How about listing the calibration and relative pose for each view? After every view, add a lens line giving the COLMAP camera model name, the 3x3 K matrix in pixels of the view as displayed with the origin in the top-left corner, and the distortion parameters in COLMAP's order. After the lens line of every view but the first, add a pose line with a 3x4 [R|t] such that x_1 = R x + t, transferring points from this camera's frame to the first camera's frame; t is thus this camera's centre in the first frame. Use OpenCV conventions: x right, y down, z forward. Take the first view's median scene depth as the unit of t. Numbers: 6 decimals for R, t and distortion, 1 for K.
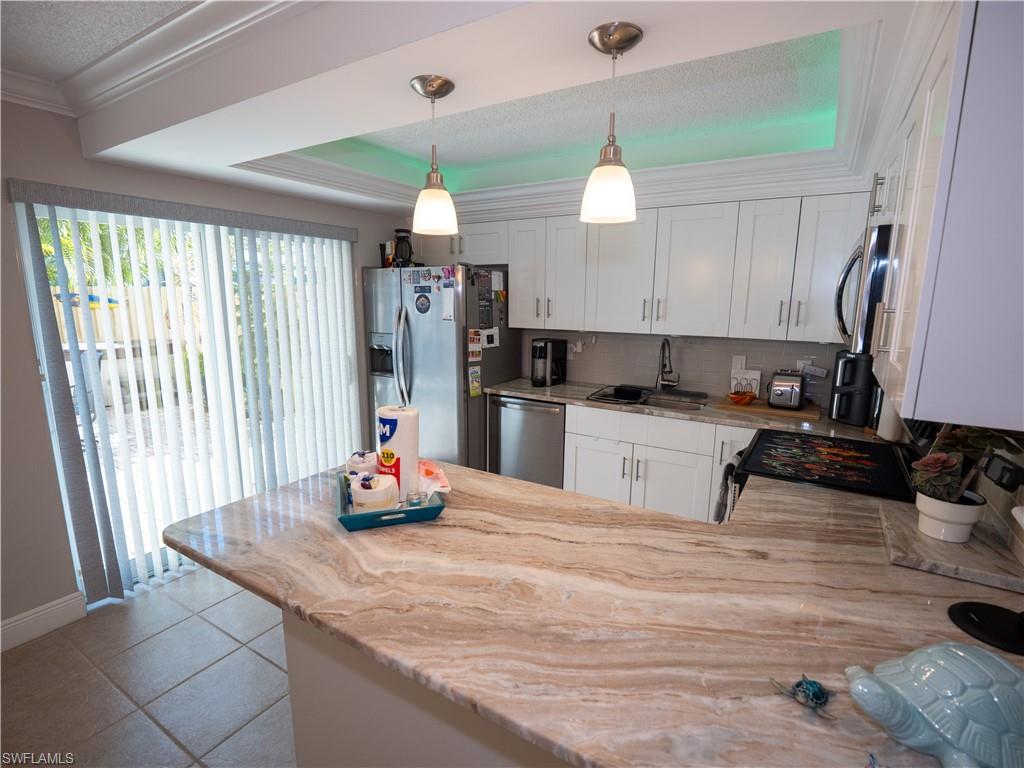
lens RADIAL K [[497.5, 0, 517.1], [0, 497.5, 380.5], [0, 0, 1]] dist [-0.003718, -0.007210]
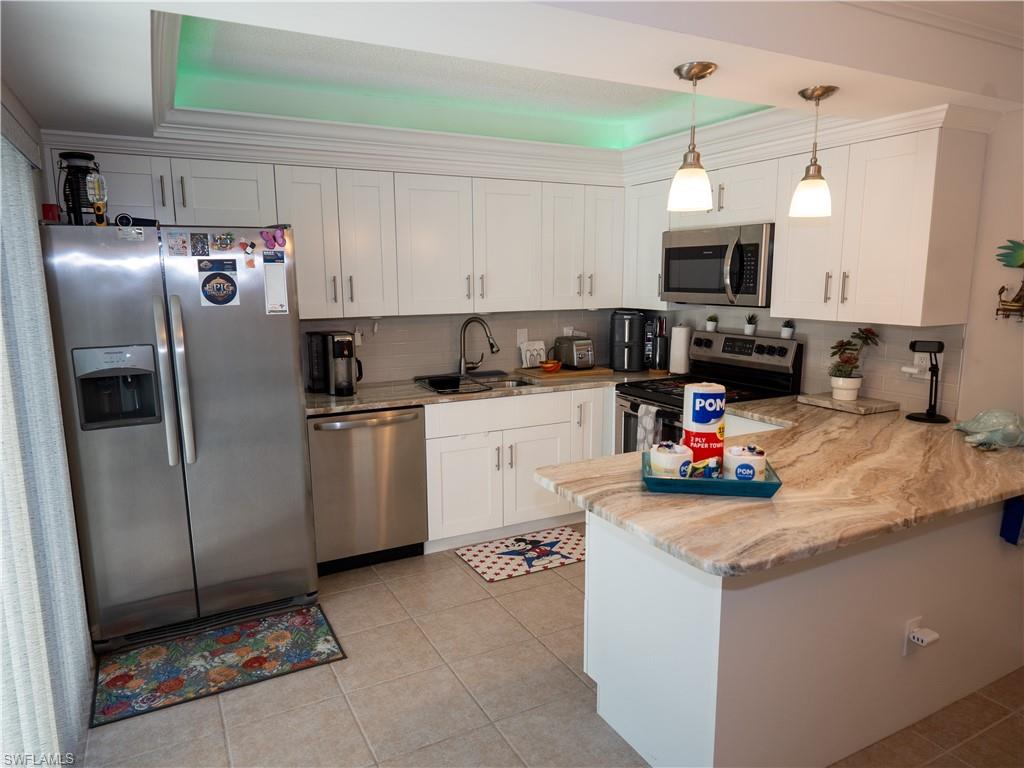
lens RADIAL K [[671.2, 0, 506.5], [0, 671.2, 388.1], [0, 0, 1]] dist [0.003539, -0.002932]
pose [[0.521695, -0.156880, 0.838584, -0.742369], [0.154891, 0.984029, 0.087730, -0.054711], [-0.838954, 0.084121, 0.537662, 0.287978]]
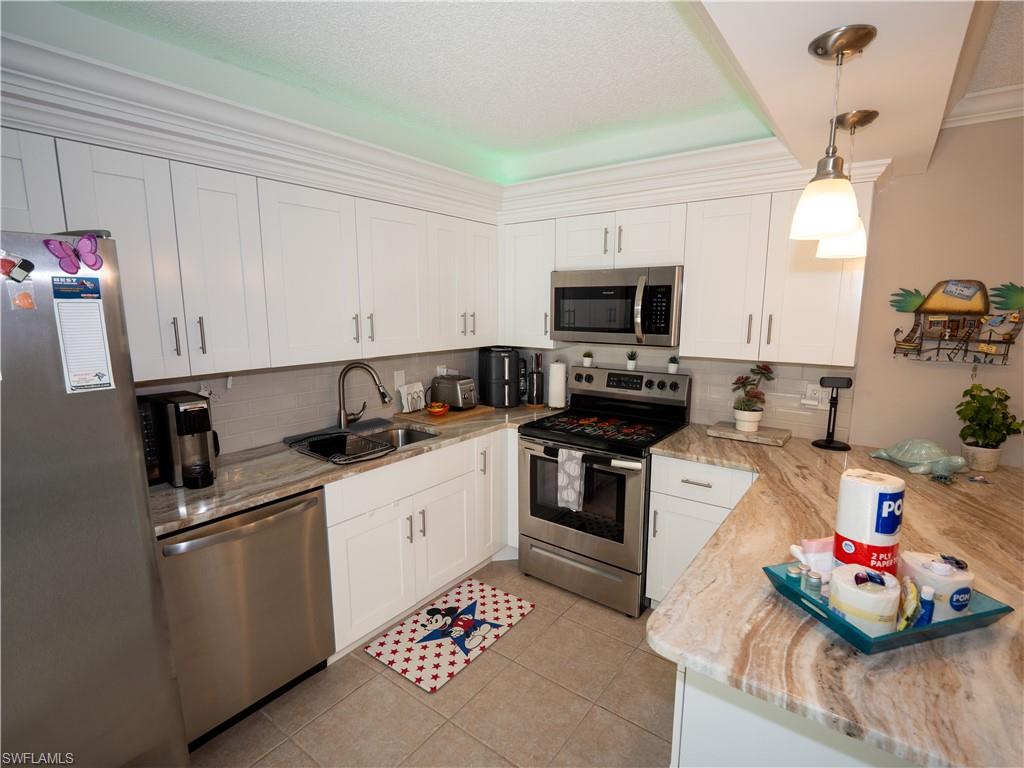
lens RADIAL K [[497.5, 0, 512.5], [0, 497.5, 387.6], [0, 0, 1]] dist [-0.003718, -0.007210]
pose [[0.102153, -0.172921, 0.979624, -0.463966], [0.166425, 0.973867, 0.154550, -0.127107], [-0.980749, 0.147246, 0.128261, 0.660948]]
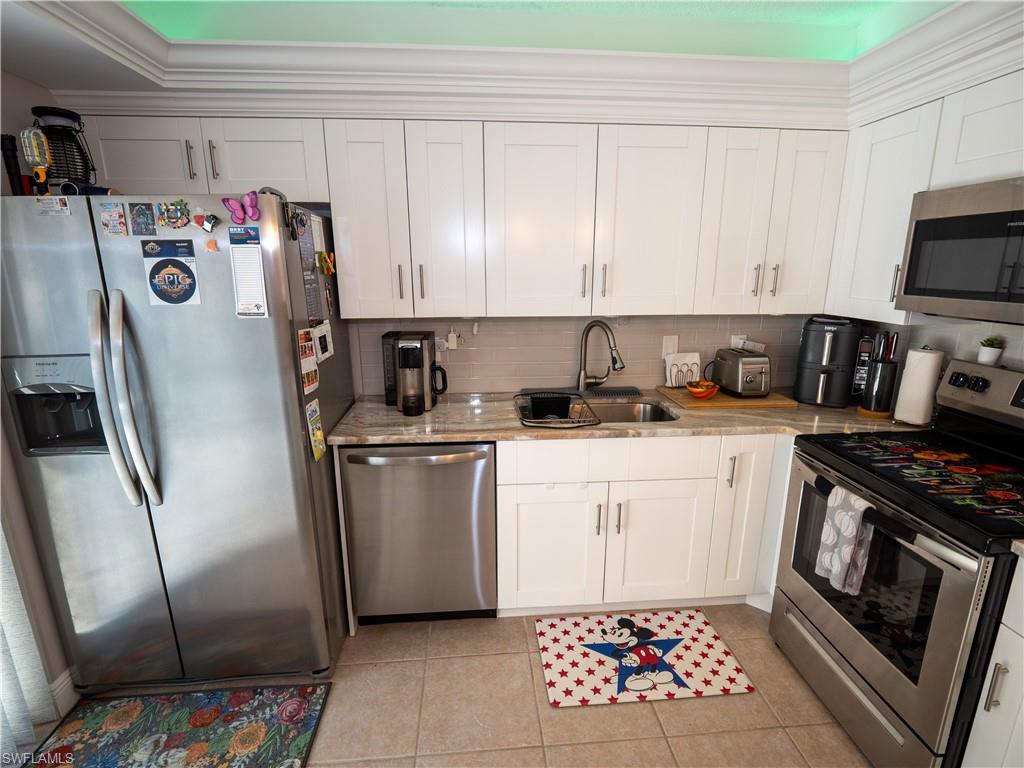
lens RADIAL K [[497.5, 0, 511.0], [0, 497.5, 387.9], [0, 0, 1]] dist [-0.003718, -0.007210]
pose [[0.812695, -0.150401, 0.562944, -0.216147], [0.107525, 0.988232, 0.108796, -0.079926], [-0.572682, -0.027887, 0.819303, 0.487591]]
